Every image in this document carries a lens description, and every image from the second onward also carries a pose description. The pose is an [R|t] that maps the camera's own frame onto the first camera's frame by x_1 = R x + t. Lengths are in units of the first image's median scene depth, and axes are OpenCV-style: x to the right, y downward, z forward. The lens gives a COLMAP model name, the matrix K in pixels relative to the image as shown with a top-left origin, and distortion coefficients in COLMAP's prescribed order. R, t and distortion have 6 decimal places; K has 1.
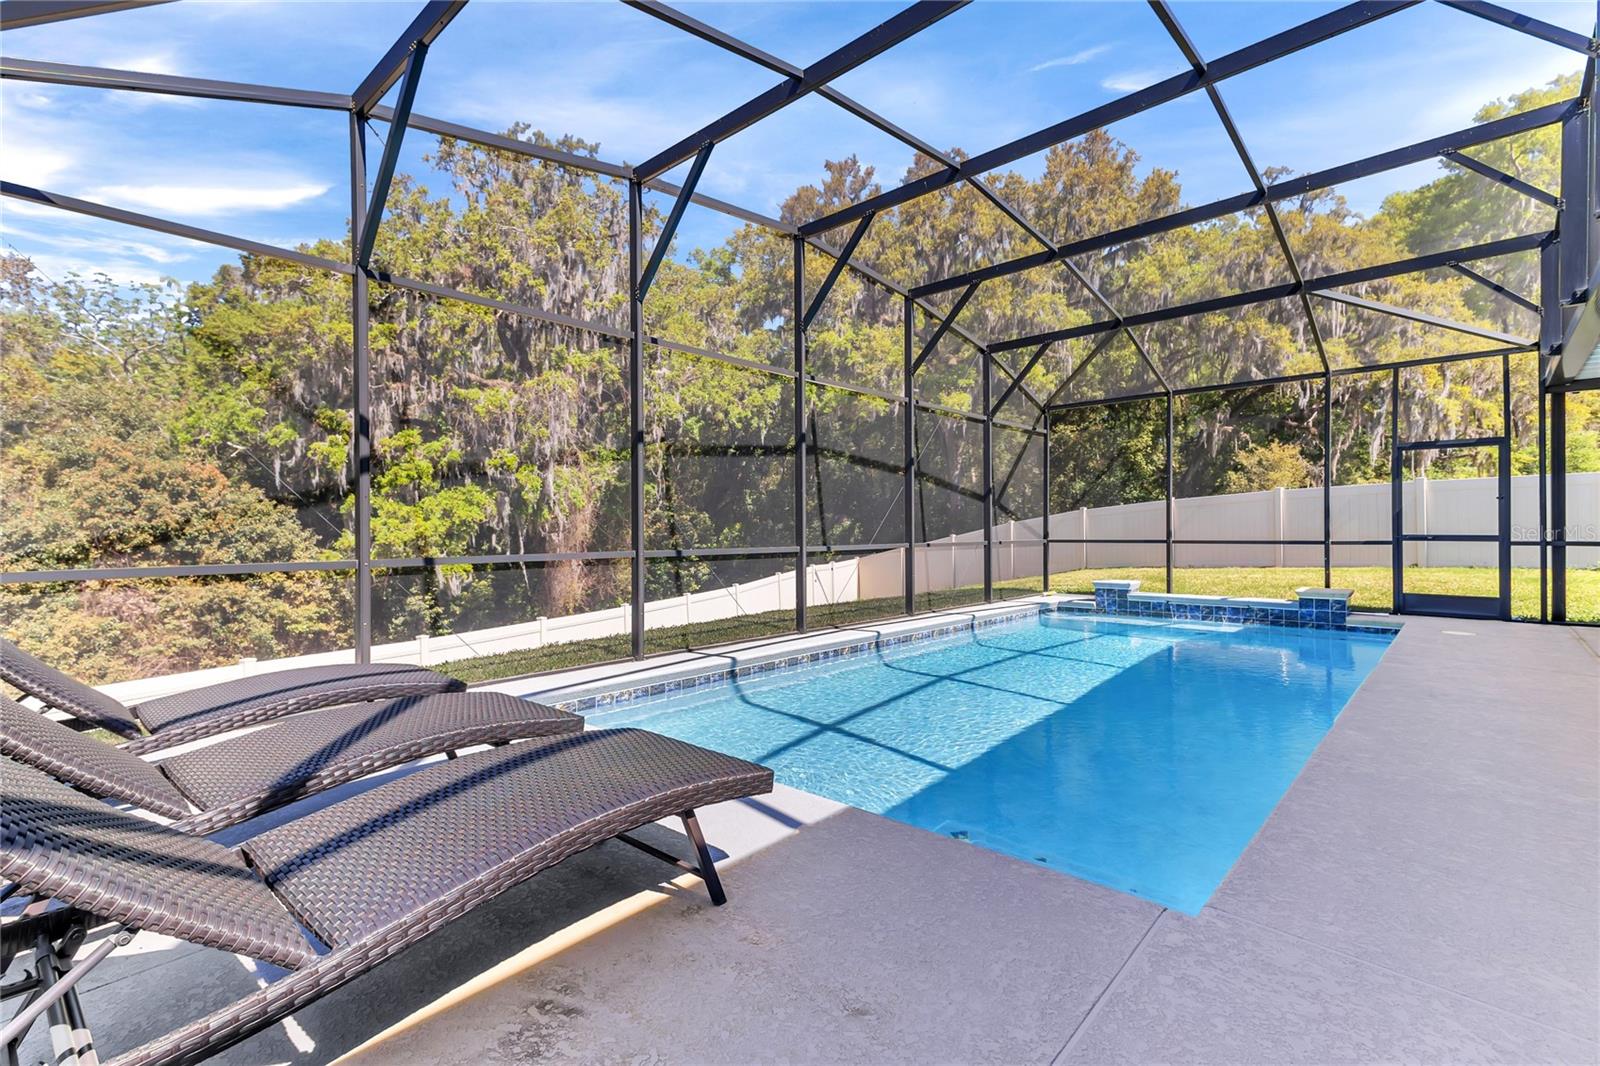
lens RADIAL K [[721.8, 0, 798.4], [0, 721.8, 526.3], [0, 0, 1]] dist [0.029731, -0.000752]
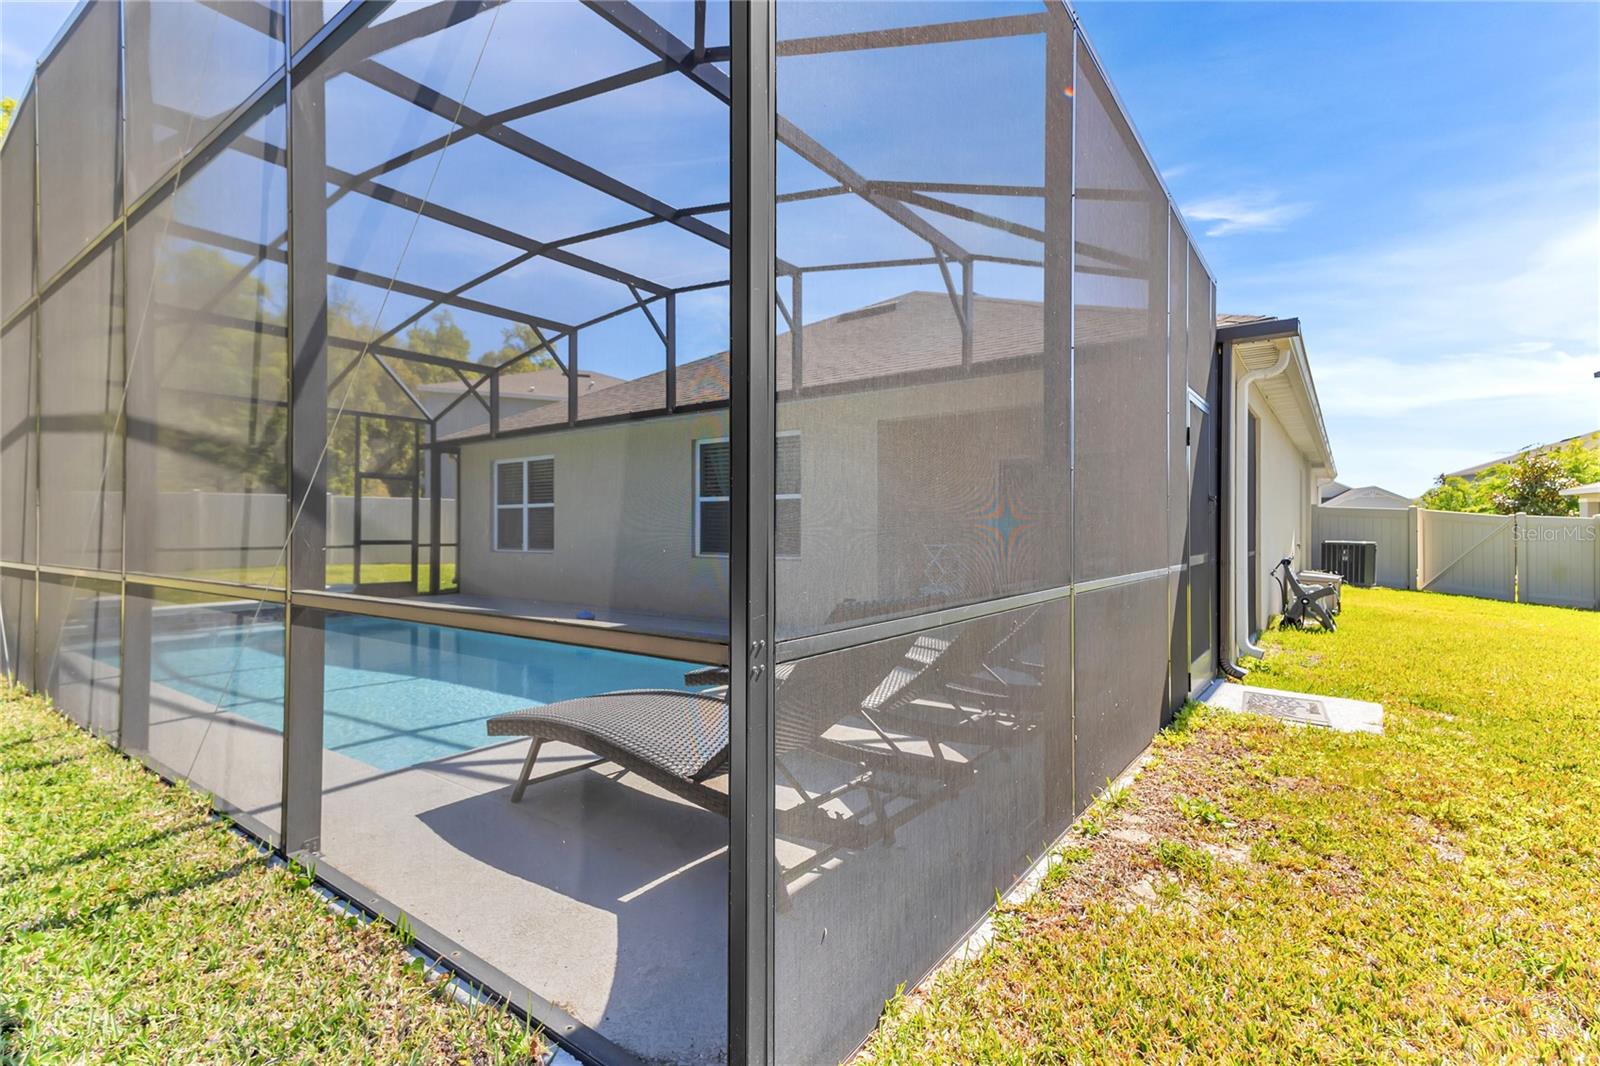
lens RADIAL K [[735.0, 0, 804.0], [0, 735.0, 525.5], [0, 0, 1]] dist [0.030416, 0.000090]
pose [[-0.098112, 0.013164, 0.995088, -0.270191], [-0.004732, 0.999895, -0.013694, -0.000690], [-0.995164, -0.006053, -0.098039, 0.149192]]
